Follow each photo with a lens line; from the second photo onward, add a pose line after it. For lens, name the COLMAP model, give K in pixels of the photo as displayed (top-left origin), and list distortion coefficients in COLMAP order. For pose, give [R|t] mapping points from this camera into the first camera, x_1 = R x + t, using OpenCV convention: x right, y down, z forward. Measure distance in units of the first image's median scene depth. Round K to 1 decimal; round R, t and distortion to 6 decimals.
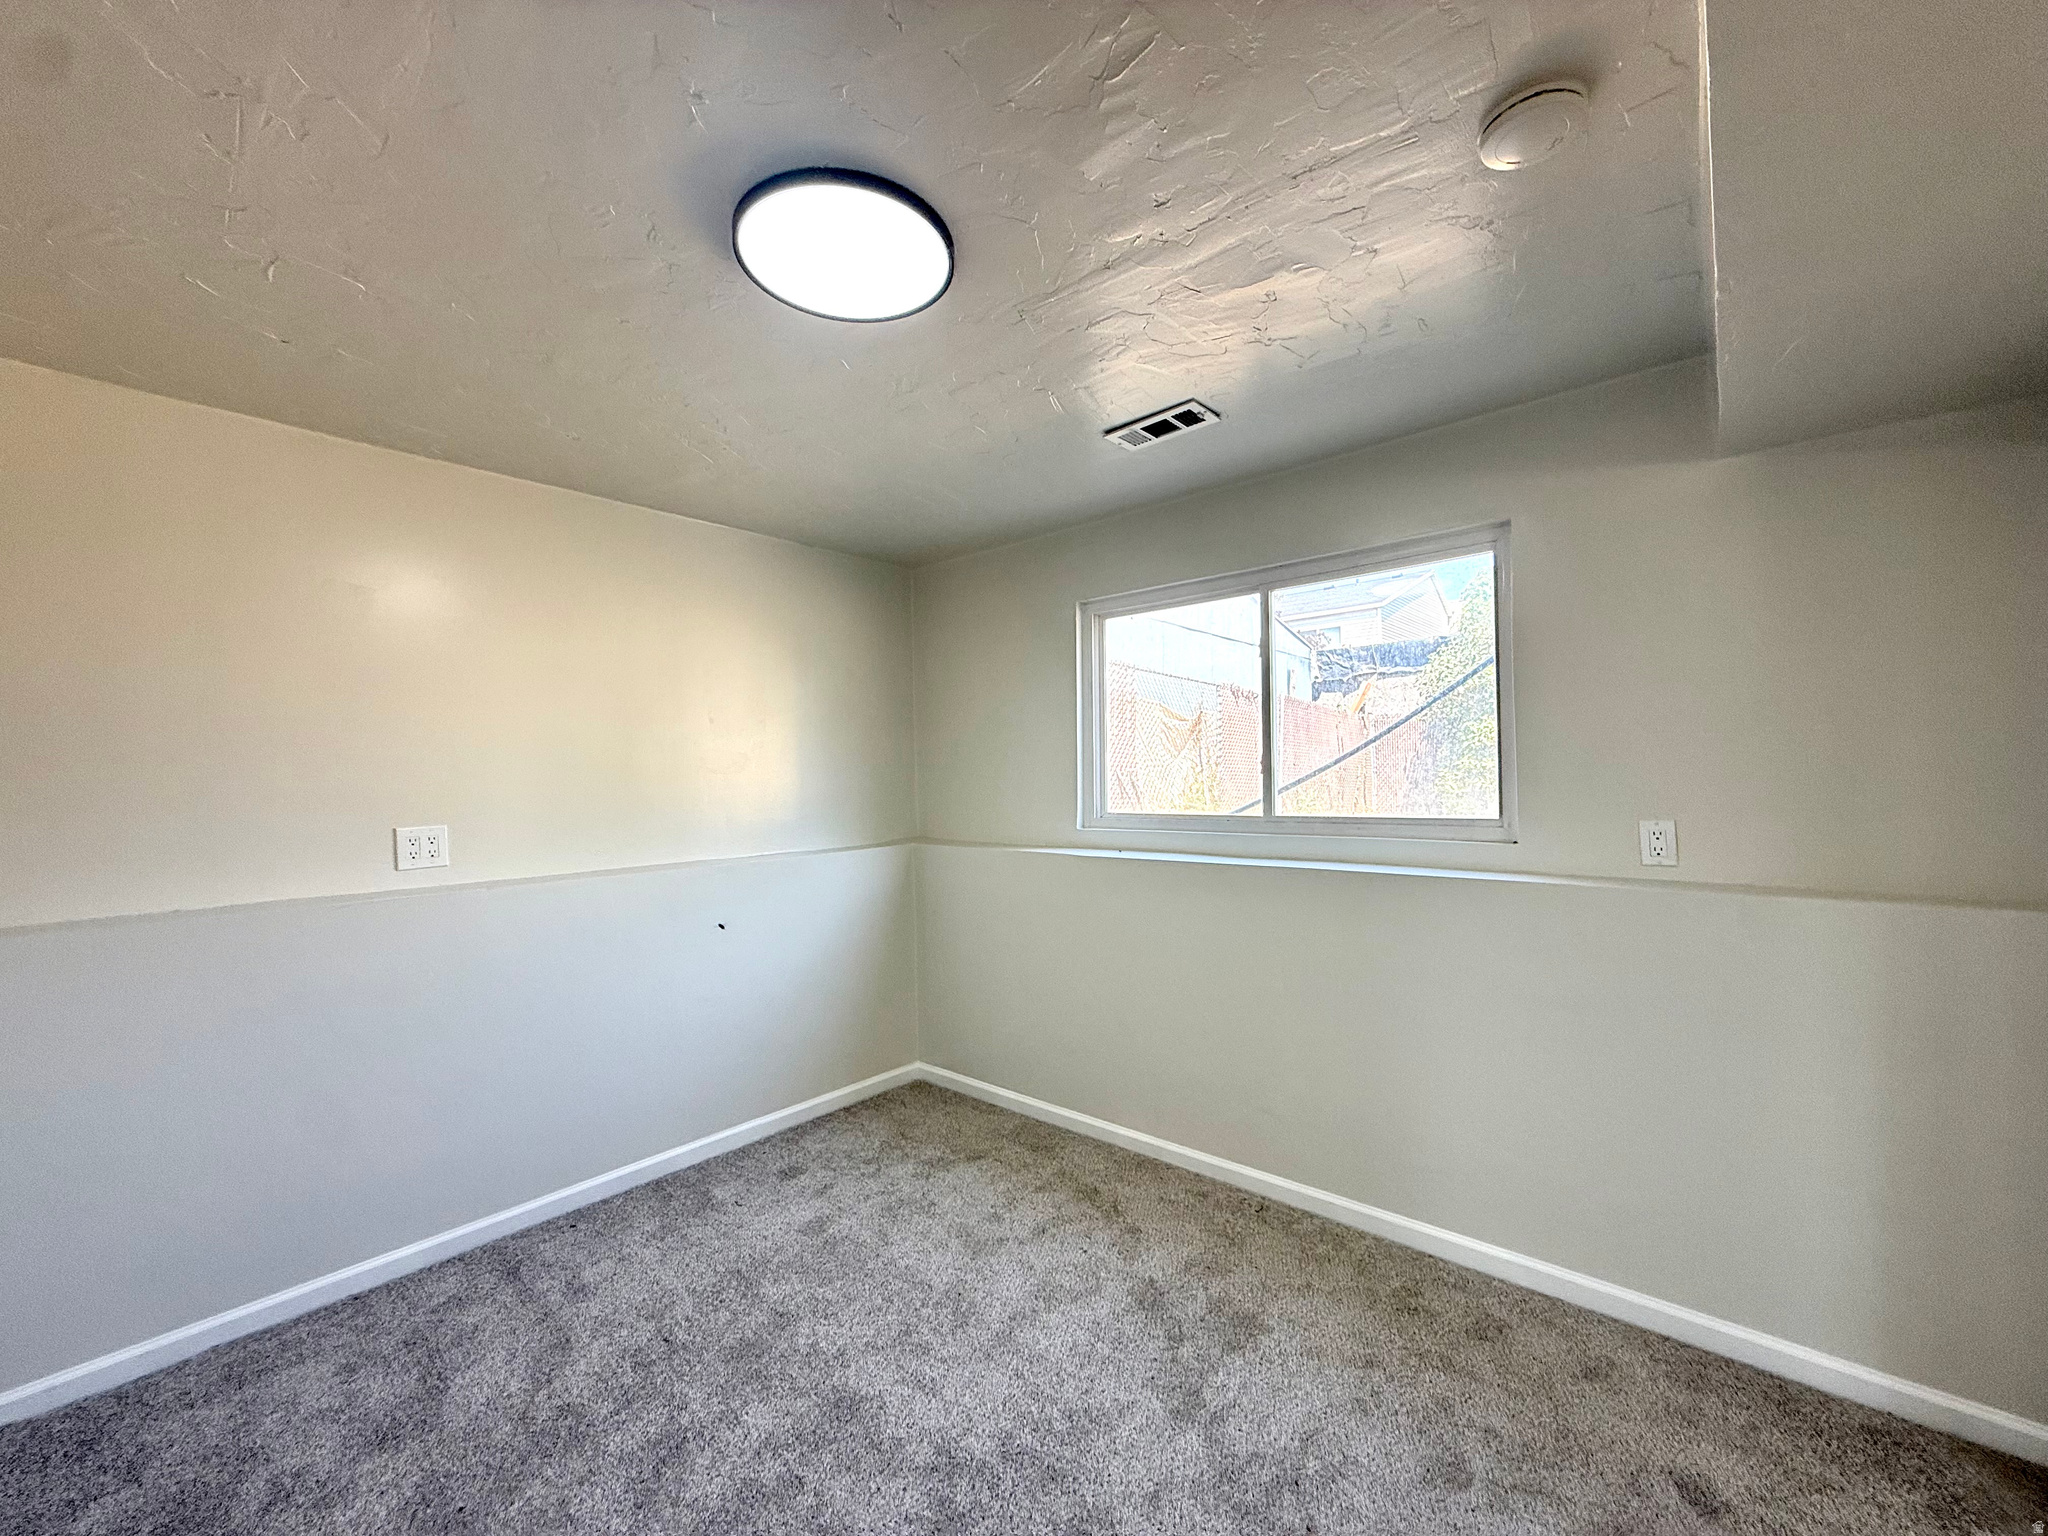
lens RADIAL K [[816.0, 0, 1020.9], [0, 816.0, 768.1], [0, 0, 1]] dist [-0.003520, 0.000157]
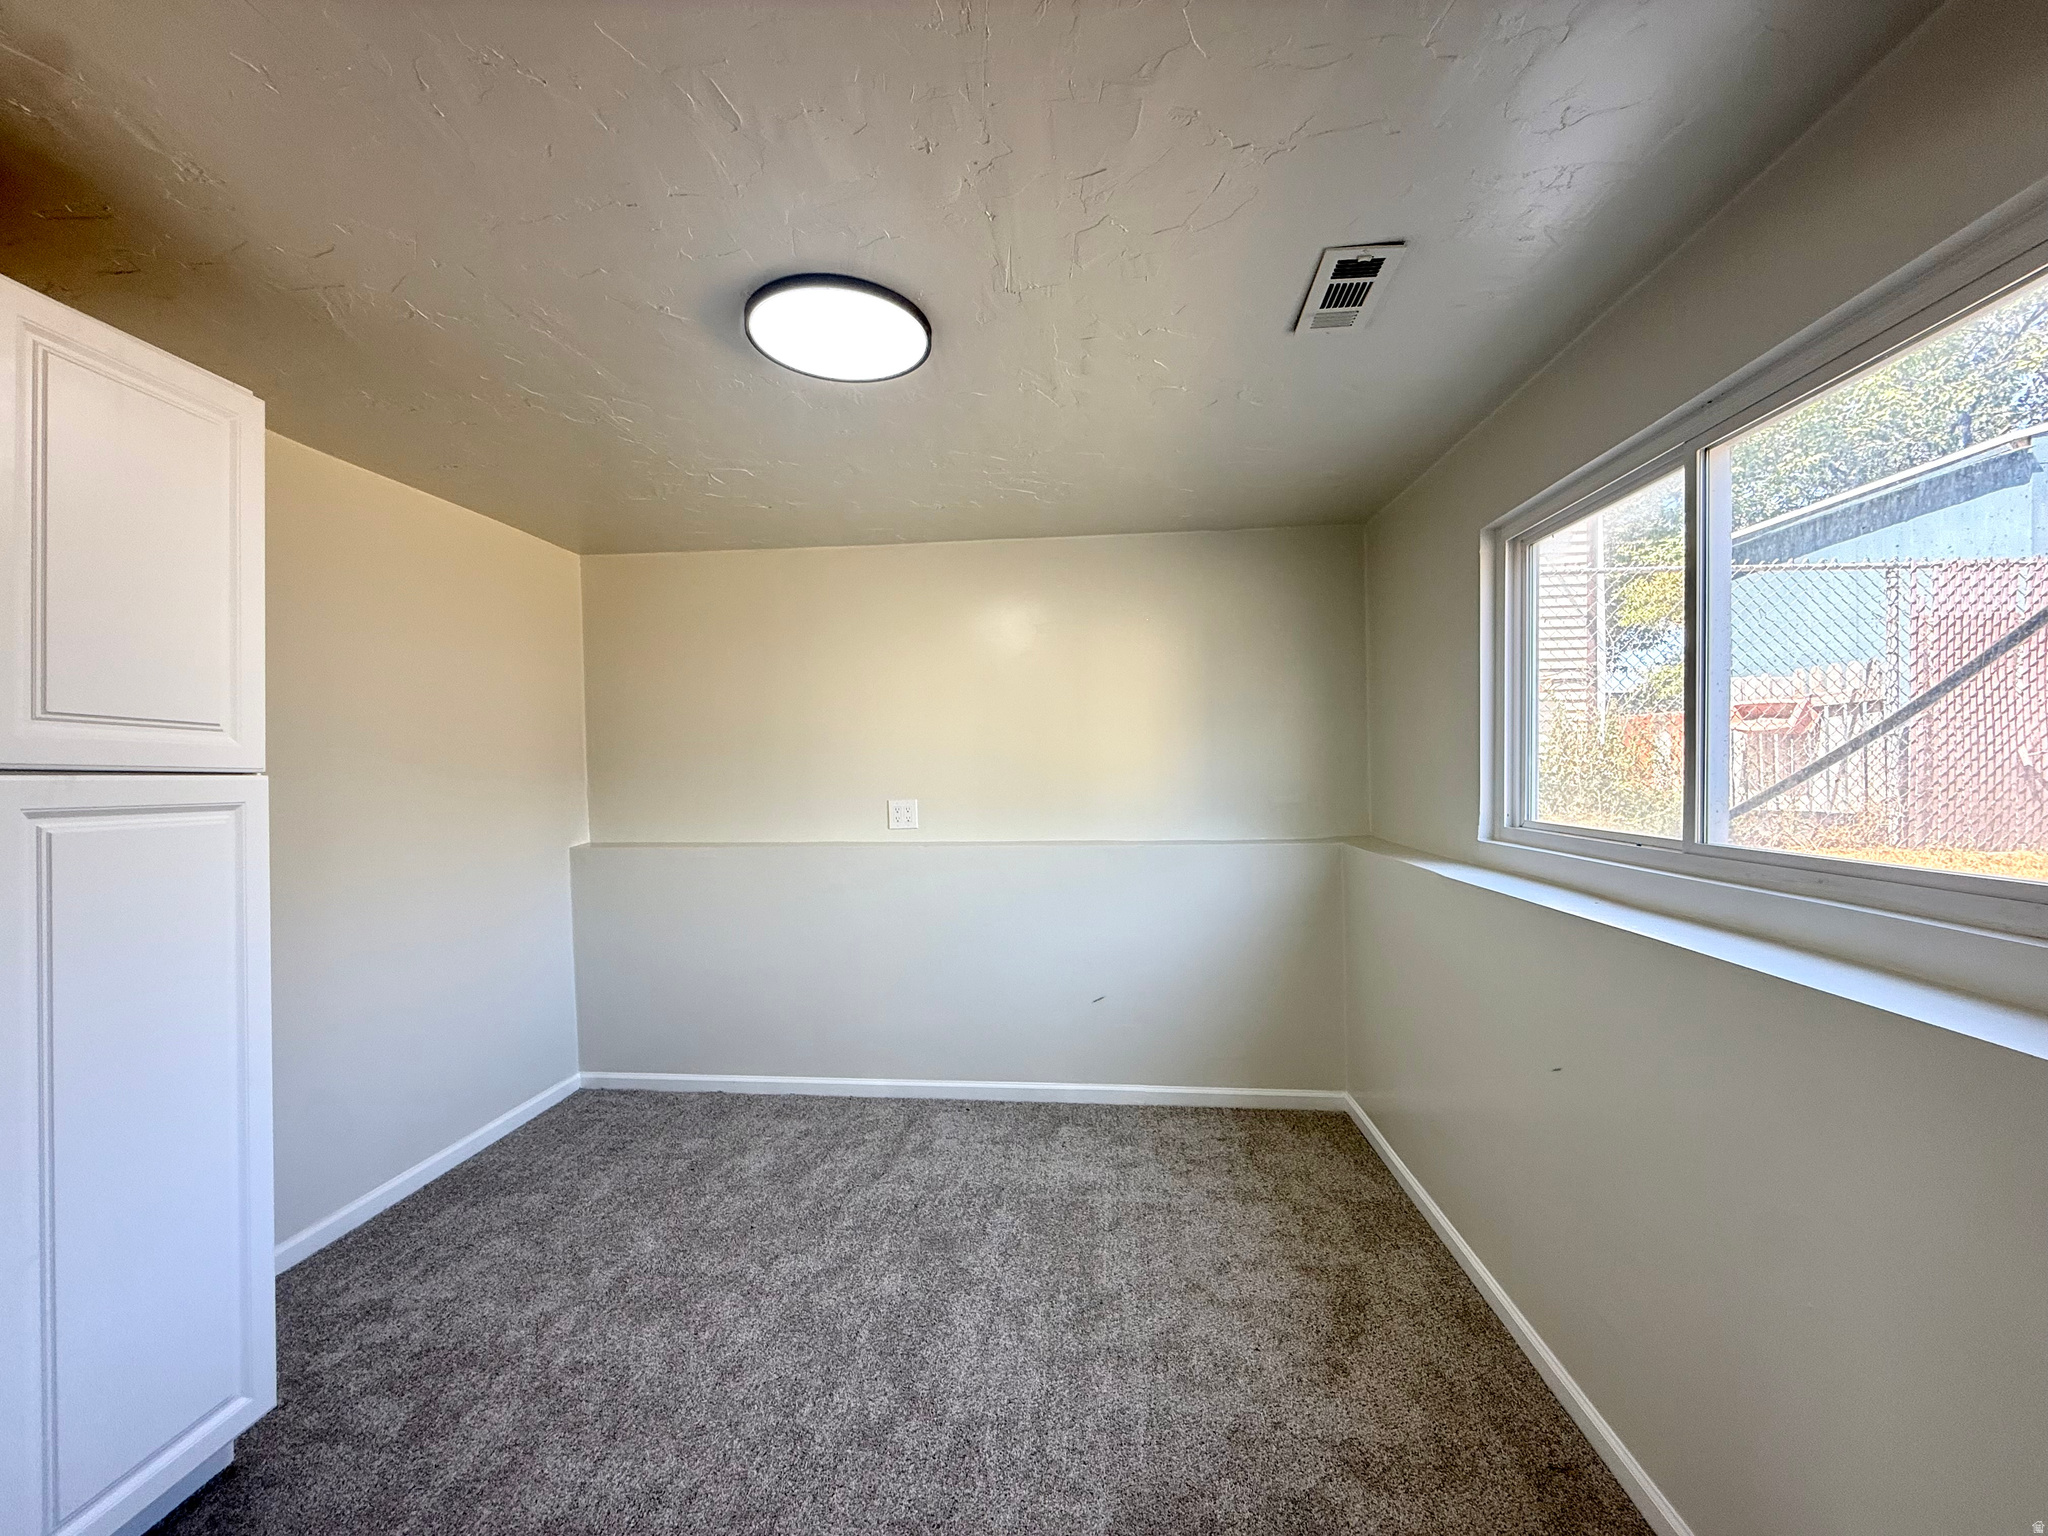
lens RADIAL K [[816.0, 0, 1020.6], [0, 816.0, 769.4], [0, 0, 1]] dist [-0.003520, 0.000157]
pose [[0.583076, 0.012022, -0.812329, 0.536244], [0.007117, 0.999777, 0.019905, -0.010079], [0.812386, -0.017388, 0.582860, 0.300474]]
